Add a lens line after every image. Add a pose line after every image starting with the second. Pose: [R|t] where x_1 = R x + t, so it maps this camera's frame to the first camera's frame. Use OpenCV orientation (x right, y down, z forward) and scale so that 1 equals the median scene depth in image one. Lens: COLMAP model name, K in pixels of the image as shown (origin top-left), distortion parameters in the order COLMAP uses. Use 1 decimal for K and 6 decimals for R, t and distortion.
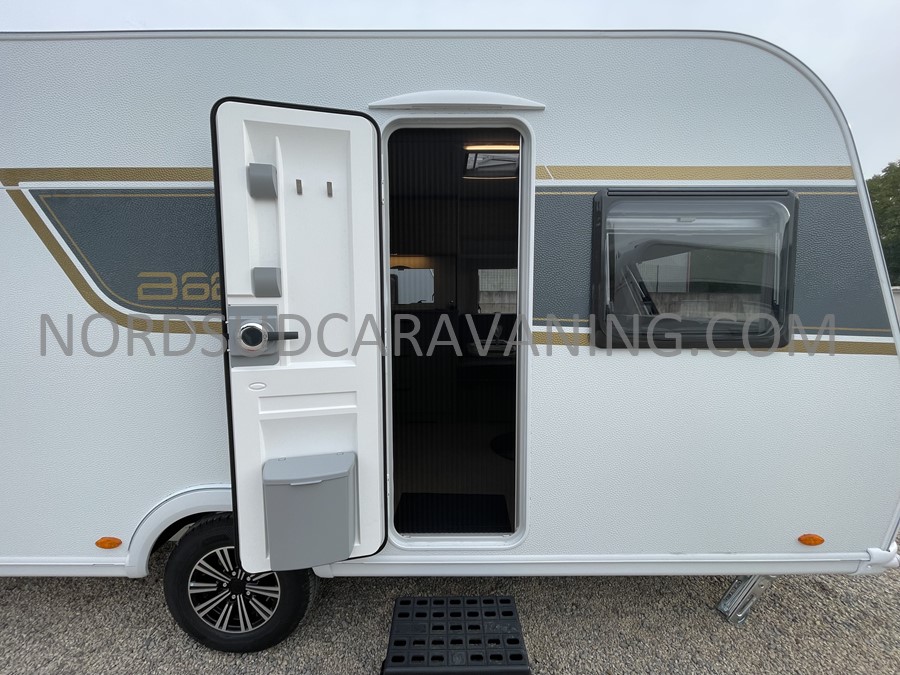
lens RADIAL K [[366.3, 0, 448.1], [0, 366.3, 337.4], [0, 0, 1]] dist [-0.000681, -0.000011]
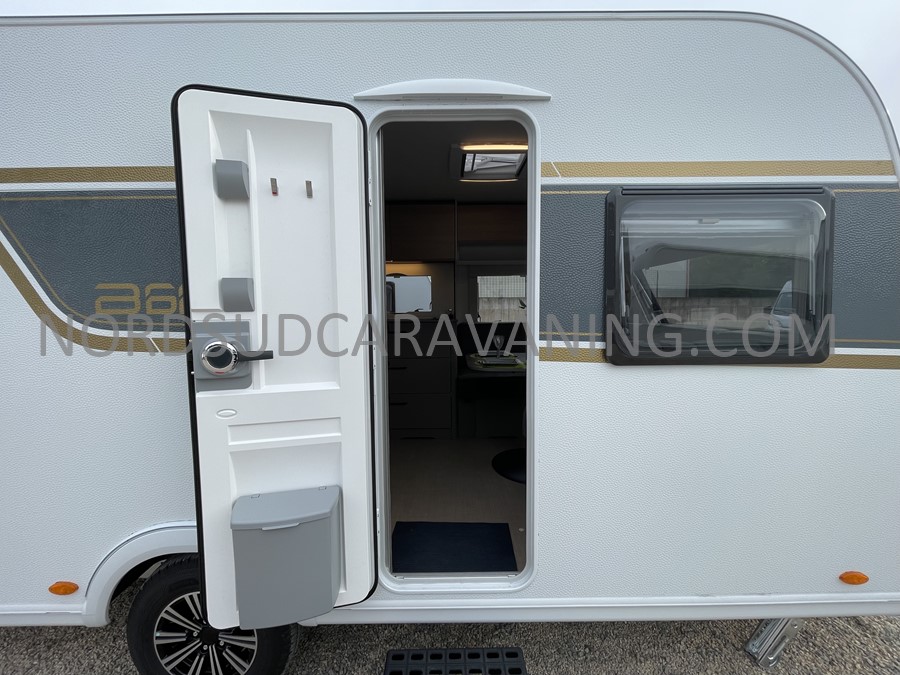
lens RADIAL K [[359.4, 0, 448.5], [0, 359.4, 336.2], [0, 0, 1]] dist [-0.000586, 0.000013]
pose [[0.999972, -0.007277, 0.001529, 0.008263], [0.007301, 0.999850, -0.015692, -0.029562], [-0.001415, 0.015703, 0.999876, 0.122168]]
